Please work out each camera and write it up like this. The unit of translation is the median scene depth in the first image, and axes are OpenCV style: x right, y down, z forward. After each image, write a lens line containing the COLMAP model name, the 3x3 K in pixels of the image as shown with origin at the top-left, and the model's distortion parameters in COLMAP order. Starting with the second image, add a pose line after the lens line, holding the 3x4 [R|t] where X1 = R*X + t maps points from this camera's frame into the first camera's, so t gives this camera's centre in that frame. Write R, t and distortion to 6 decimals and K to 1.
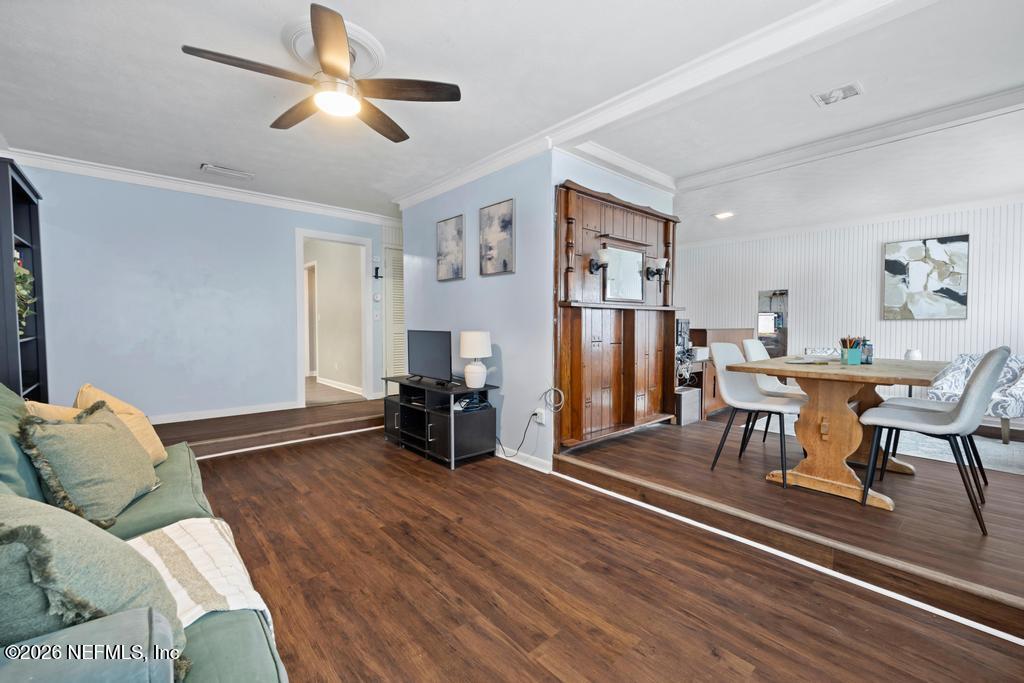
lens RADIAL K [[417.7, 0, 516.2], [0, 417.7, 336.9], [0, 0, 1]] dist [0.010691, -0.000550]
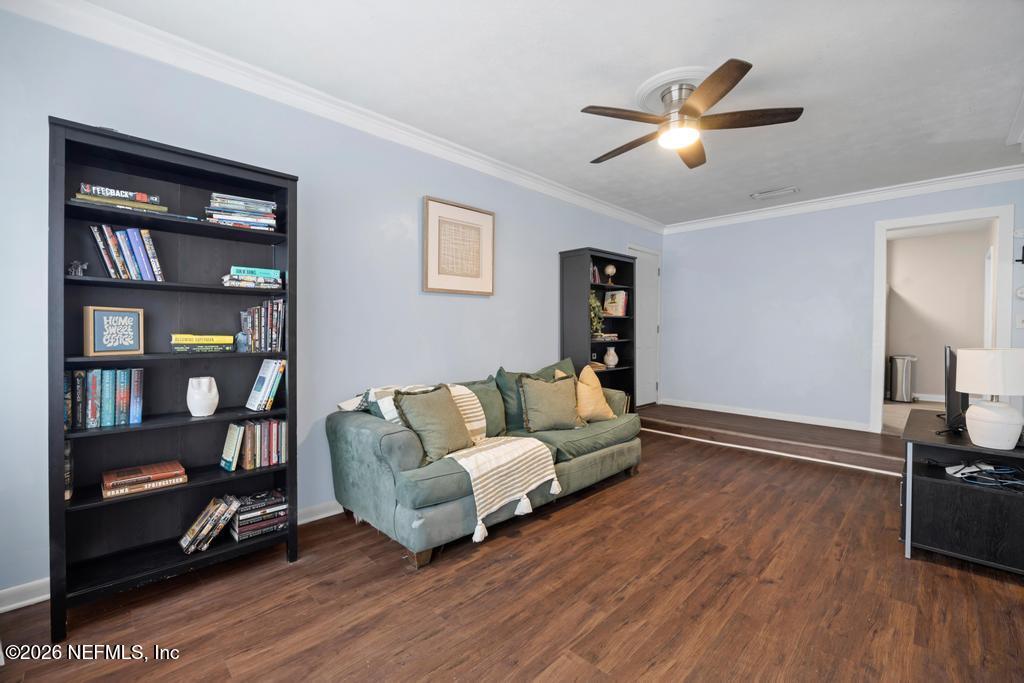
lens RADIAL K [[433.1, 0, 516.3], [0, 433.1, 337.5], [0, 0, 1]] dist [-0.016174, -0.000233]
pose [[0.063156, 0.015983, -0.997876, 0.645486], [-0.037607, 0.999200, 0.013624, -0.016194], [0.997295, 0.036667, 0.063707, 0.467732]]
